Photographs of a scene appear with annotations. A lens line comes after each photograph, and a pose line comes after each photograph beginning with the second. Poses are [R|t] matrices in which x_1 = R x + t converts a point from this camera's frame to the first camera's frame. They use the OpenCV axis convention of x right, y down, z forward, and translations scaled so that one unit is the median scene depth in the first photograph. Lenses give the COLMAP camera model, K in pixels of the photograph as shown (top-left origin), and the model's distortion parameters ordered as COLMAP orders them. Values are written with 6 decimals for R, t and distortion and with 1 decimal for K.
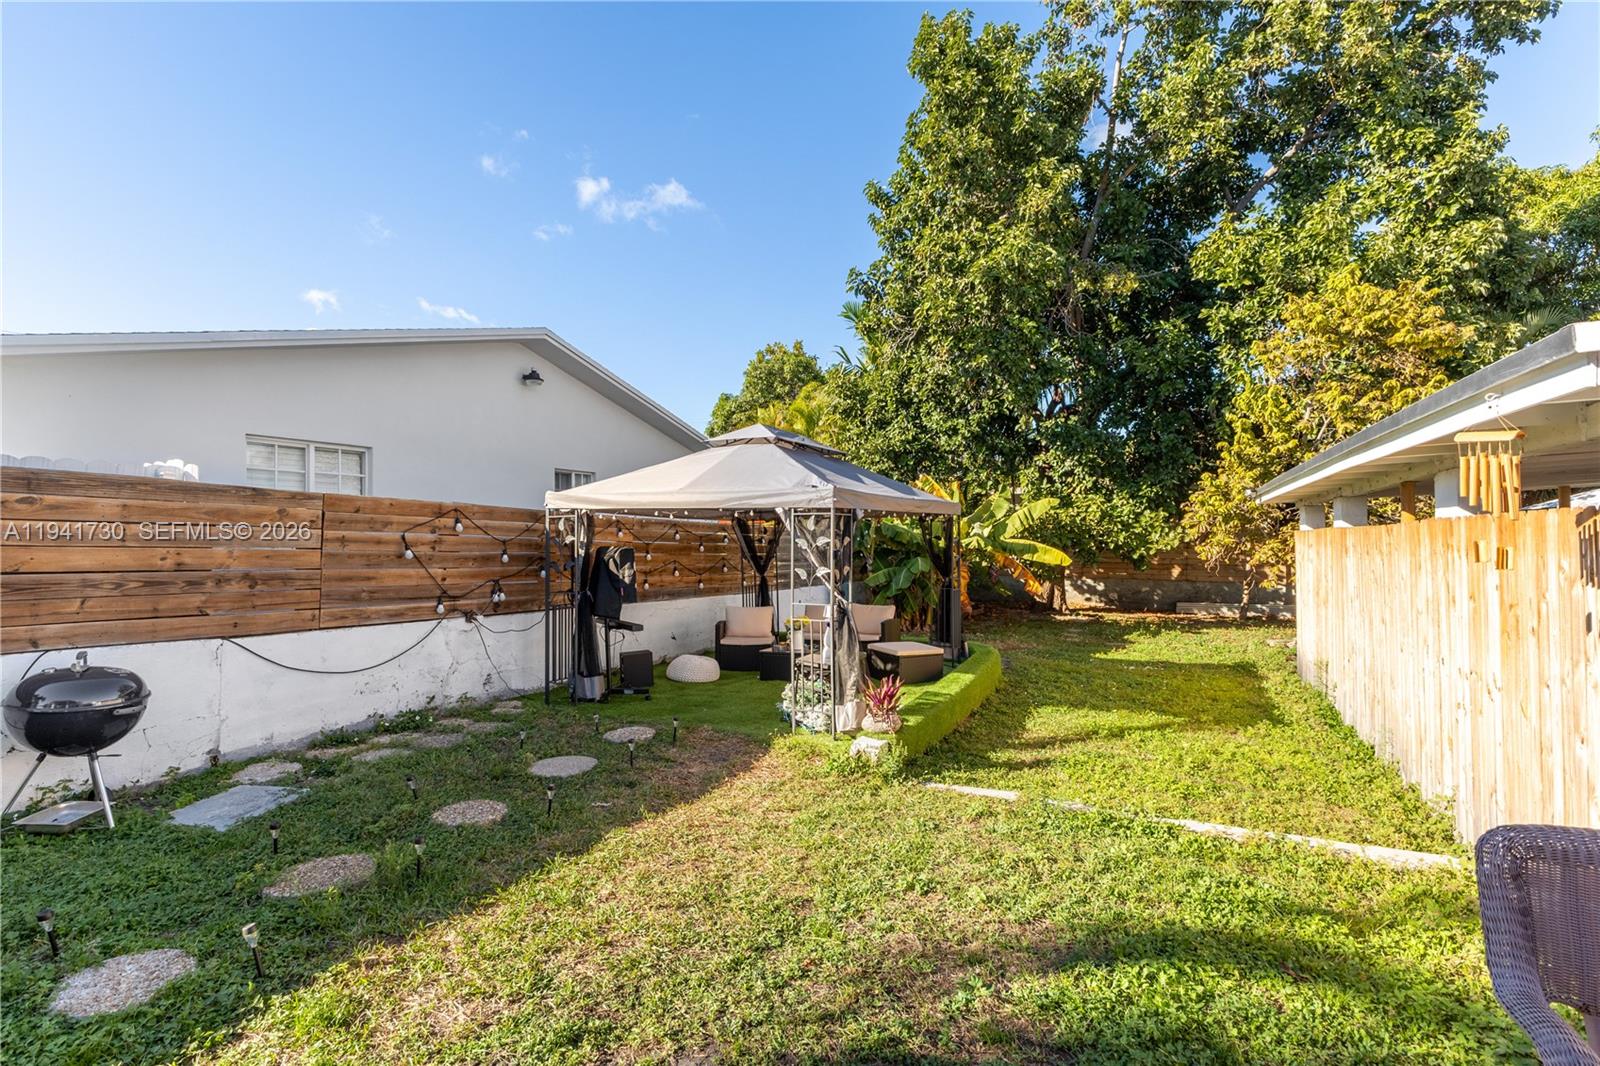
lens RADIAL K [[782.7, 0, 799.3], [0, 782.7, 534.6], [0, 0, 1]] dist [0.000290, 0.000009]
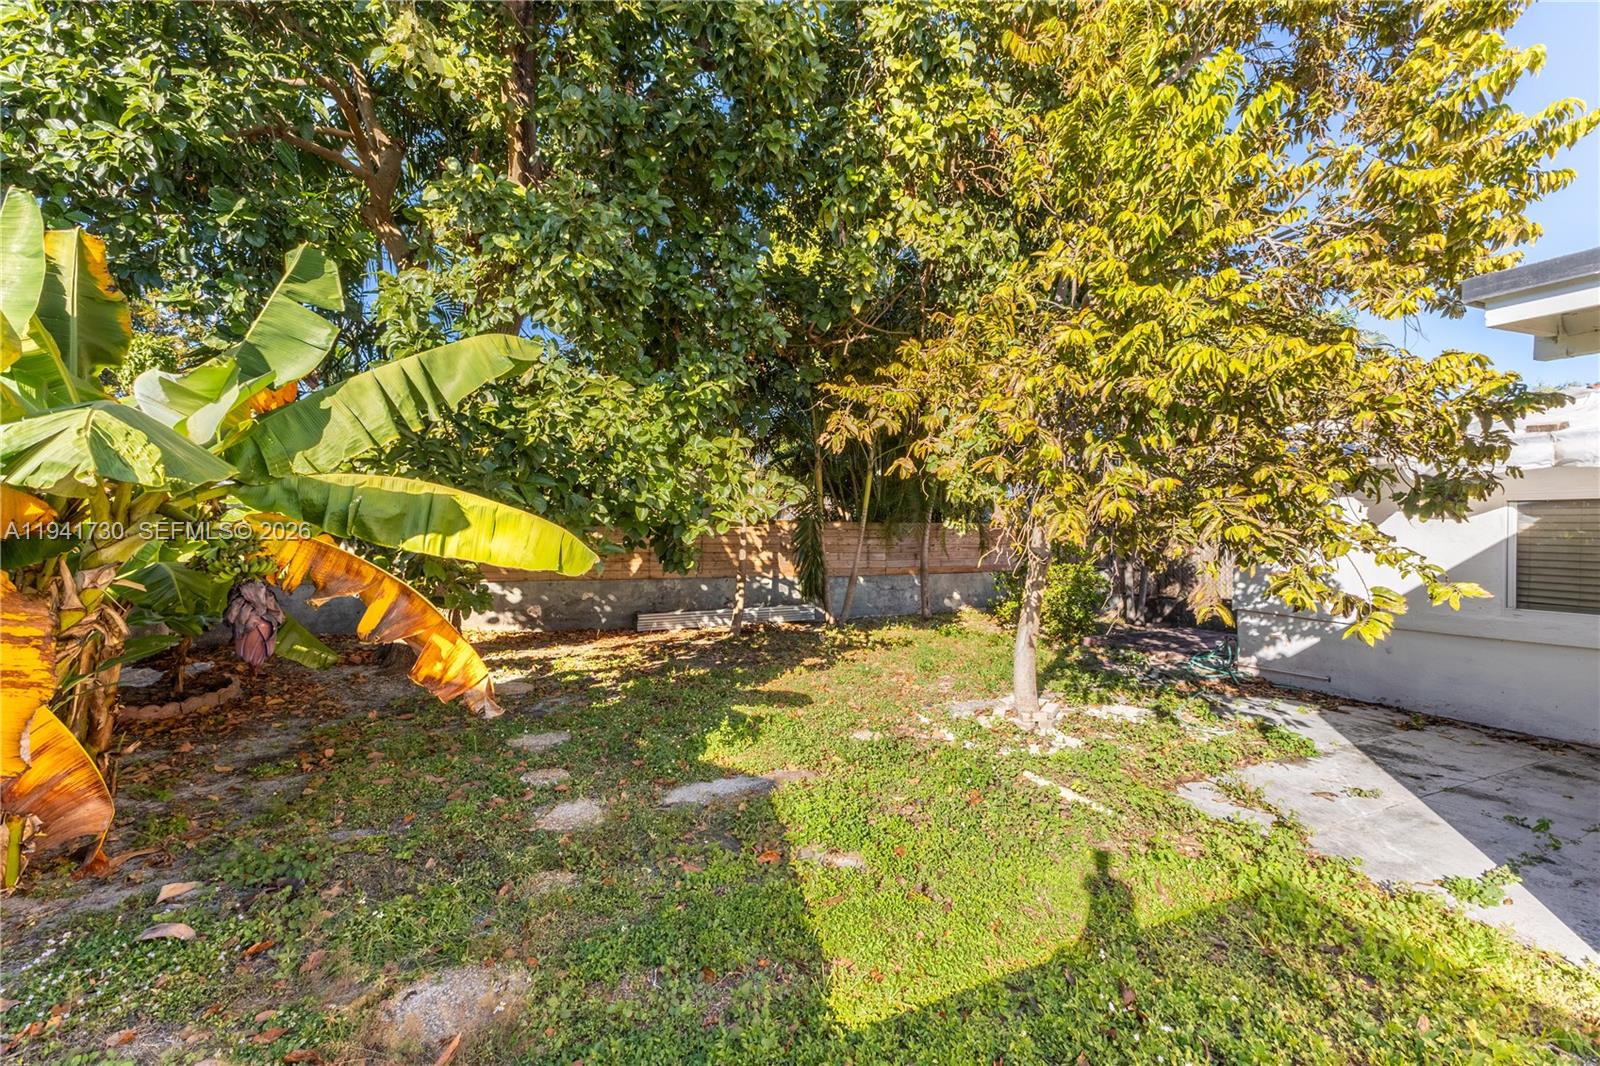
lens RADIAL K [[691.7, 0, 797.9], [0, 691.7, 535.4], [0, 0, 1]] dist [0.028528, -0.000880]
pose [[0.634634, -0.003907, 0.772803, 0.190635], [-0.014880, 0.999740, 0.017274, 0.019139], [-0.772670, -0.022462, 0.634411, 0.749035]]
